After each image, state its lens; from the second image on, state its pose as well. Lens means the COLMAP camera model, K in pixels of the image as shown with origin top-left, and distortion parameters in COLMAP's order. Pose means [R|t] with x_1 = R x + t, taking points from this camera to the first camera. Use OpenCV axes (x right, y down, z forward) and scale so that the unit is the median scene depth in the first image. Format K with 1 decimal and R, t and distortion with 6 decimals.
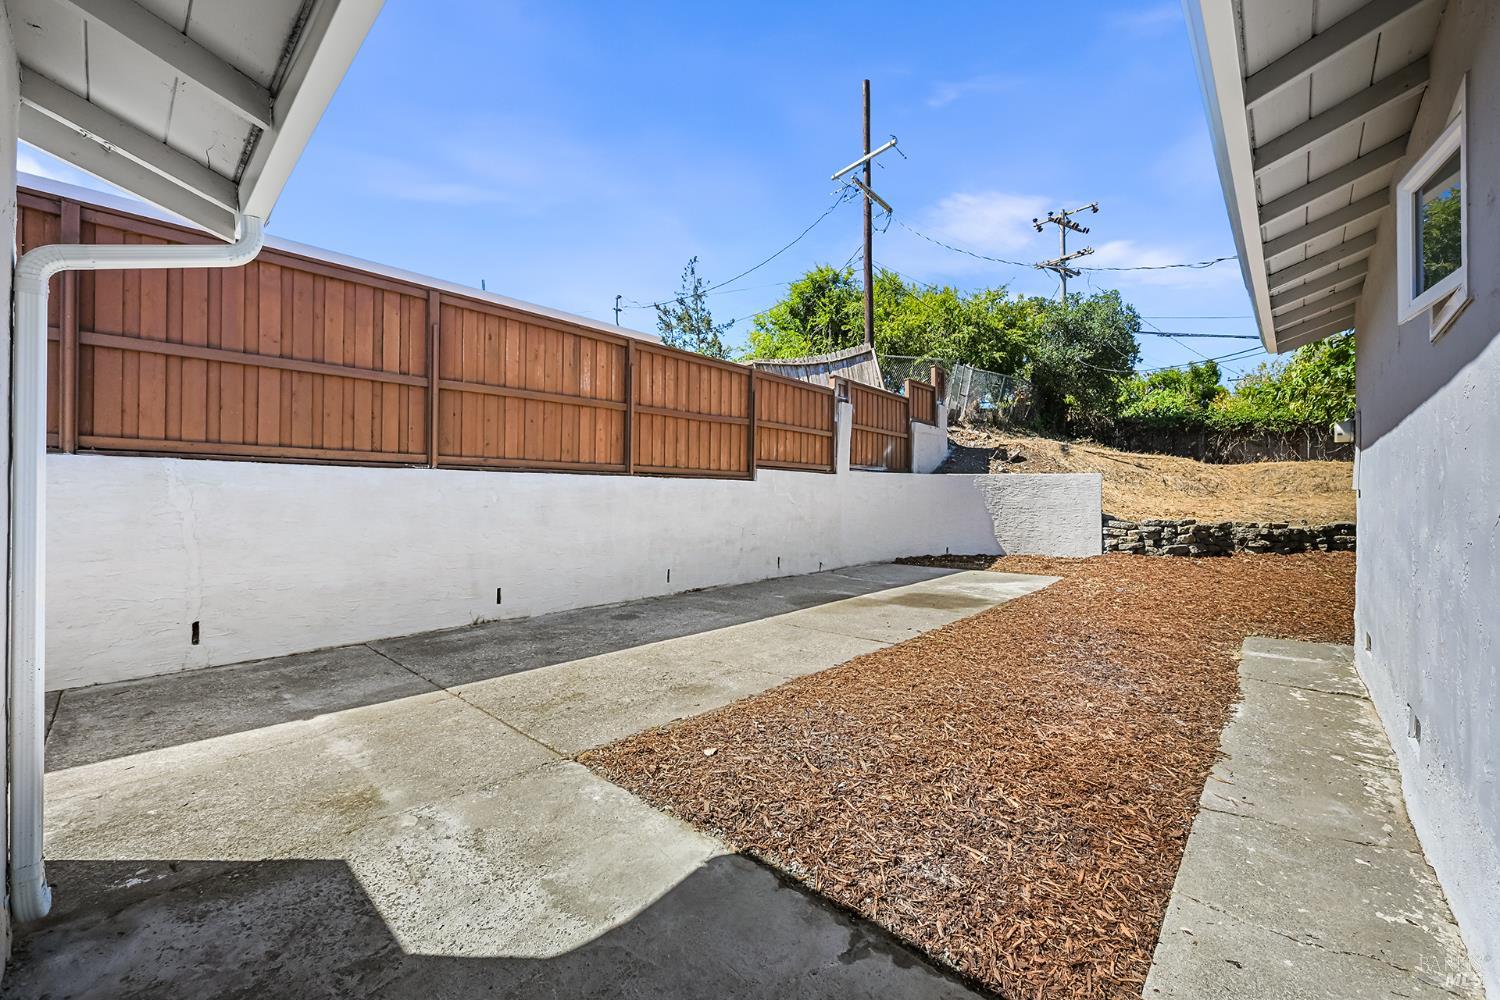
lens RADIAL K [[591.9, 0, 760.6], [0, 591.9, 489.9], [0, 0, 1]] dist [-0.005158, 0.000745]
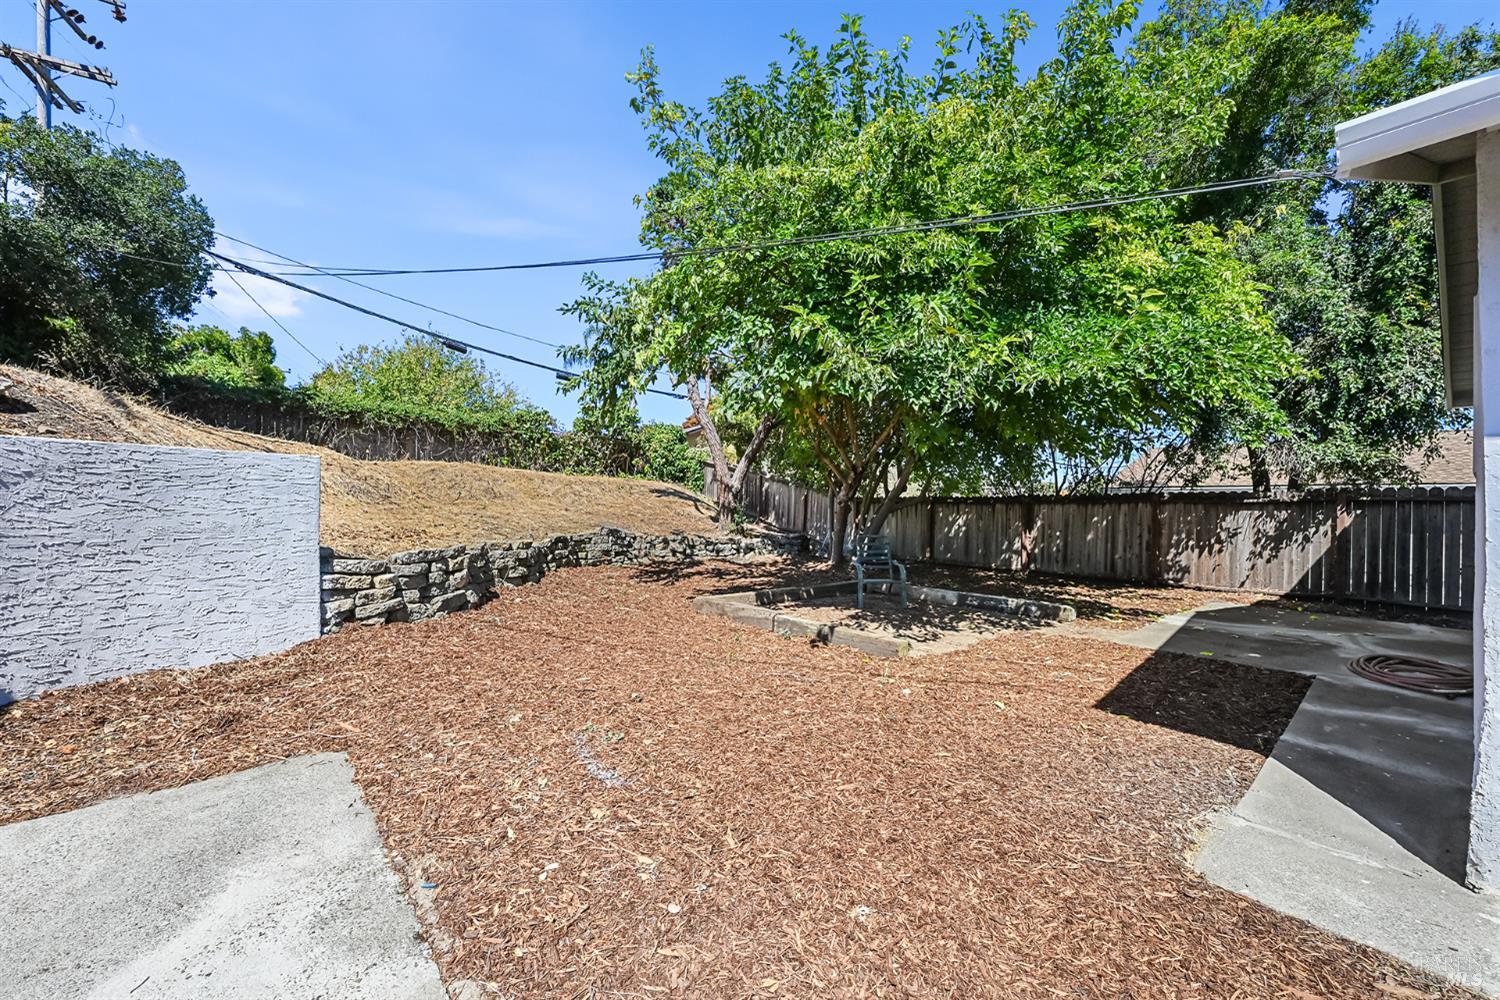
lens RADIAL K [[591.9, 0, 739.2], [0, 591.9, 502.7], [0, 0, 1]] dist [-0.005158, 0.000745]
pose [[0.164408, -0.002531, 0.986389, 0.191492], [-0.015298, 0.999870, 0.005116, 0.000387], [-0.986274, -0.015931, 0.164348, 0.627084]]
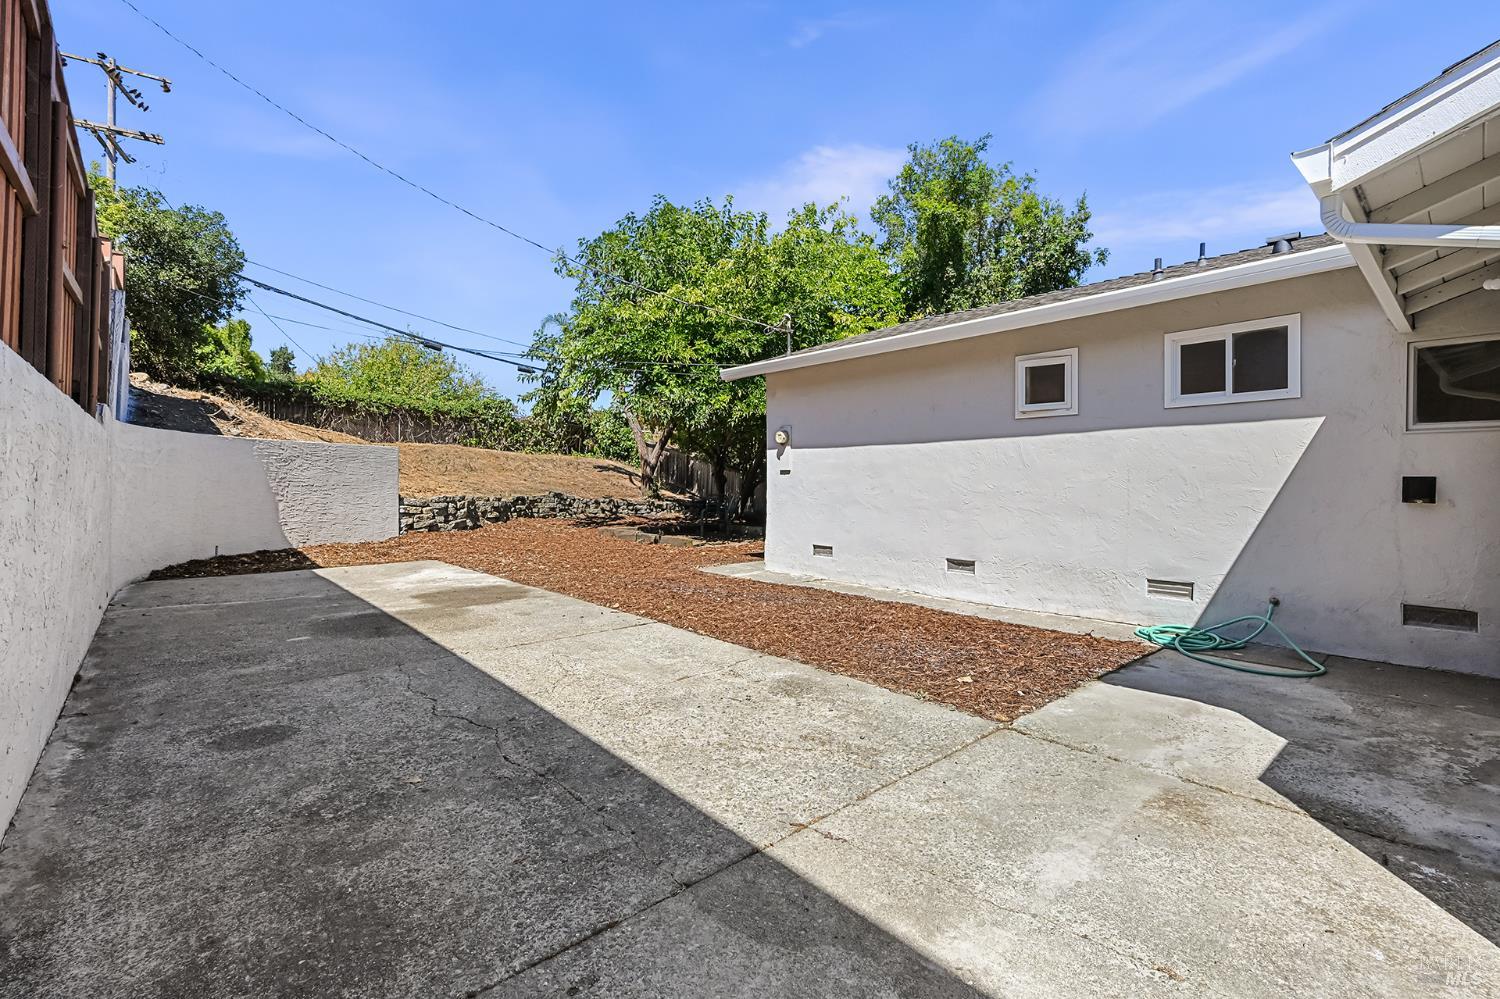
lens RADIAL K [[656.3, 0, 766.7], [0, 656.3, 482.6], [0, 0, 1]] dist [-0.009910, 0.001351]
pose [[0.101518, -0.002502, 0.994831, -0.381125], [-0.018100, 0.999827, 0.004361, 0.012838], [-0.994669, -0.018449, 0.101455, 0.338683]]
